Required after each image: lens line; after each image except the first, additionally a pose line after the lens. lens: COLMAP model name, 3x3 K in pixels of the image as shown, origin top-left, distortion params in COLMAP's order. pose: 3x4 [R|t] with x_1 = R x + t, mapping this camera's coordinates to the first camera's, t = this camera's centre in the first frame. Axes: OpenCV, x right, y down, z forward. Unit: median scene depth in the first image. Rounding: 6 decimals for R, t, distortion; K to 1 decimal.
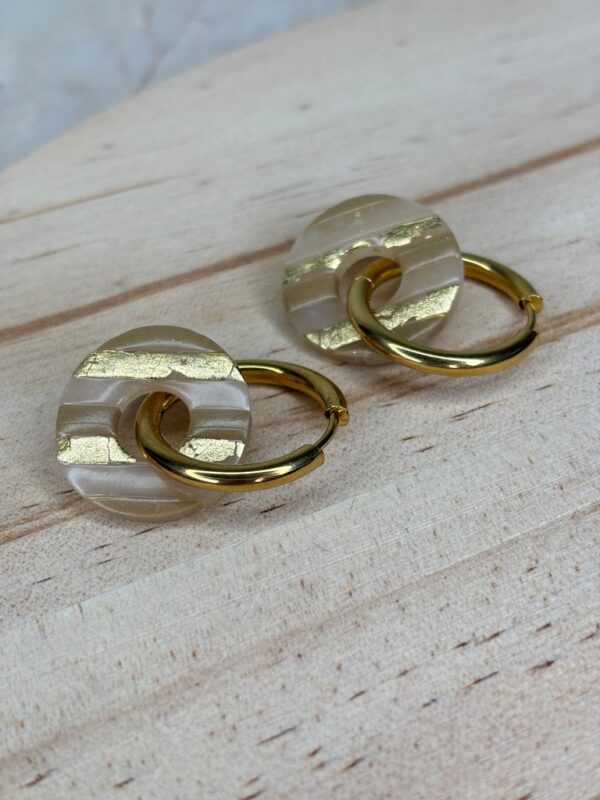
lens RADIAL K [[1272.0, 0, 301.3], [0, 1272.0, 401.1], [0, 0, 1]] dist [0.287354, -1.510502]
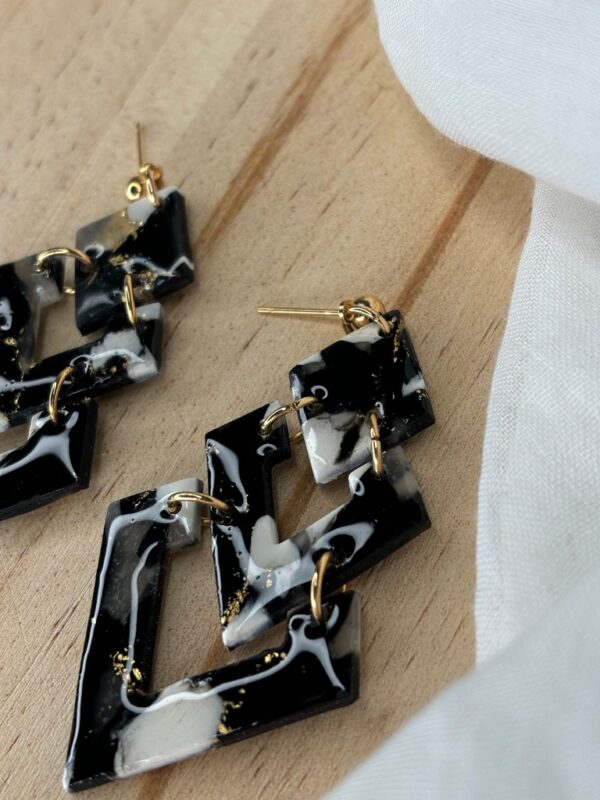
lens RADIAL K [[1236.6, 0, 301.8], [0, 1236.6, 414.9], [0, 0, 1]] dist [0.270080, -1.355144]
pose [[-0.721335, 0.687881, -0.080590, 0.430129], [-0.255723, -0.156390, 0.954017, -1.280574], [0.643646, 0.708775, 0.288717, 0.971986]]
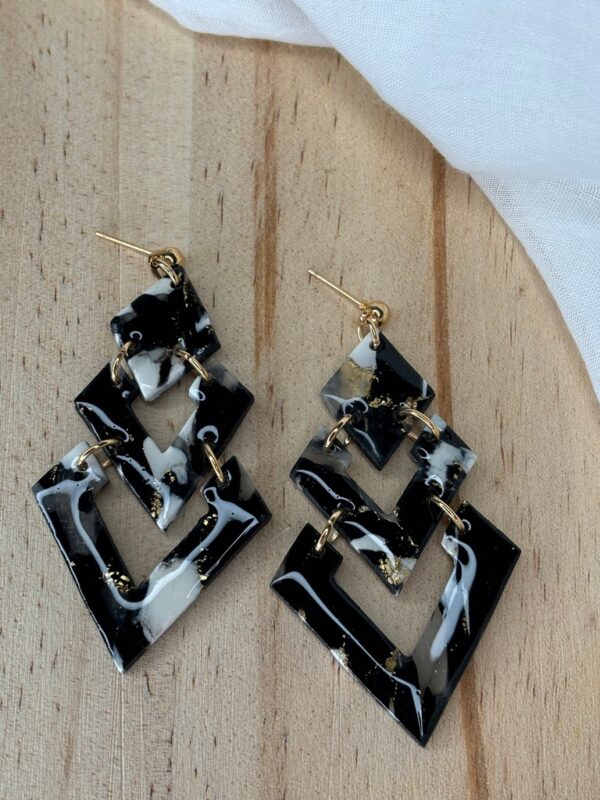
lens RADIAL K [[1228.6, 0, 296.2], [0, 1228.6, 404.6], [0, 0, 1]] dist [0.265400, -1.272108]
pose [[-0.360102, 0.912080, -0.196054, 0.635899], [-0.629371, -0.082385, 0.772725, -1.266797], [0.688635, 0.401651, 0.603704, 0.301886]]
